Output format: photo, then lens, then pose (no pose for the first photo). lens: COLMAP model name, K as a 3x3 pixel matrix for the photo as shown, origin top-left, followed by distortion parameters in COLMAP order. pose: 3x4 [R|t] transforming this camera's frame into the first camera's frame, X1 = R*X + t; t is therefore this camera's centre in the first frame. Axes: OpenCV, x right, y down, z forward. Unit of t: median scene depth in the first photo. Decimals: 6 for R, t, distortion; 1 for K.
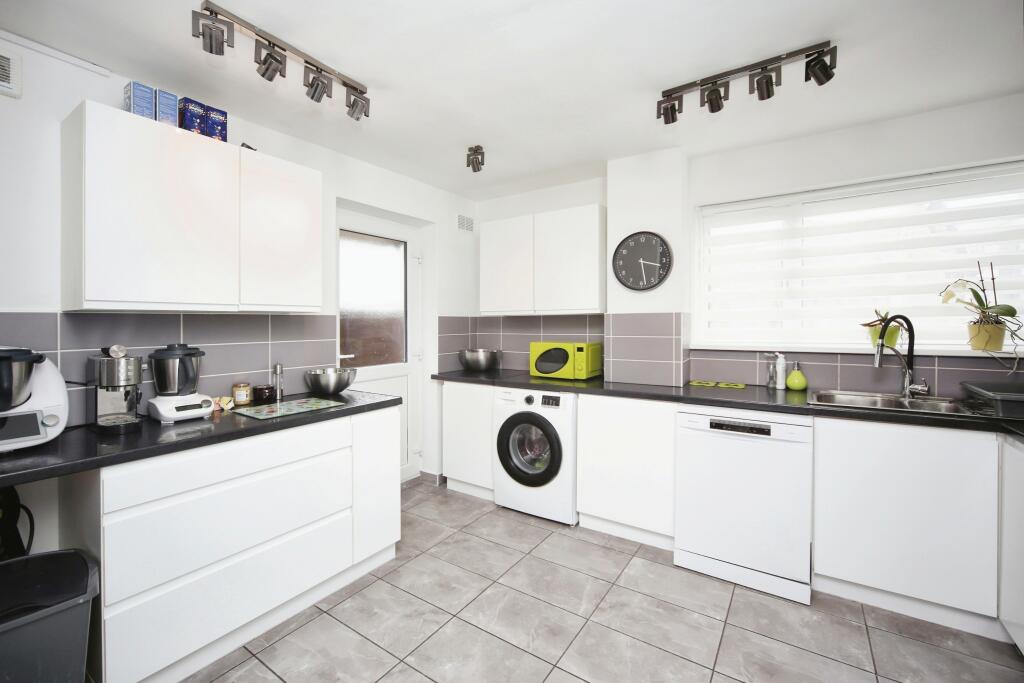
lens RADIAL K [[428.5, 0, 512.6], [0, 428.5, 330.8], [0, 0, 1]] dist [-0.001271, 0.000152]
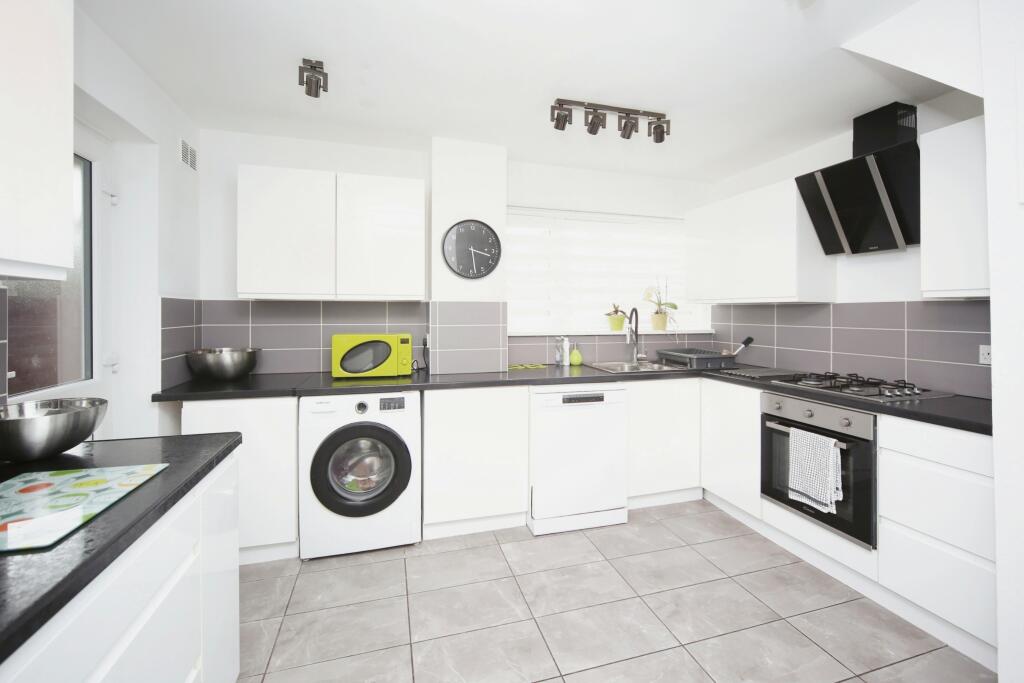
lens RADIAL K [[439.4, 0, 514.3], [0, 439.4, 317.0], [0, 0, 1]] dist [0.000565, 0.000139]
pose [[0.638919, -0.001380, 0.769272, -0.438538], [0.005121, 0.999984, -0.002459, -0.002402], [-0.769257, 0.005511, 0.638916, 0.283604]]
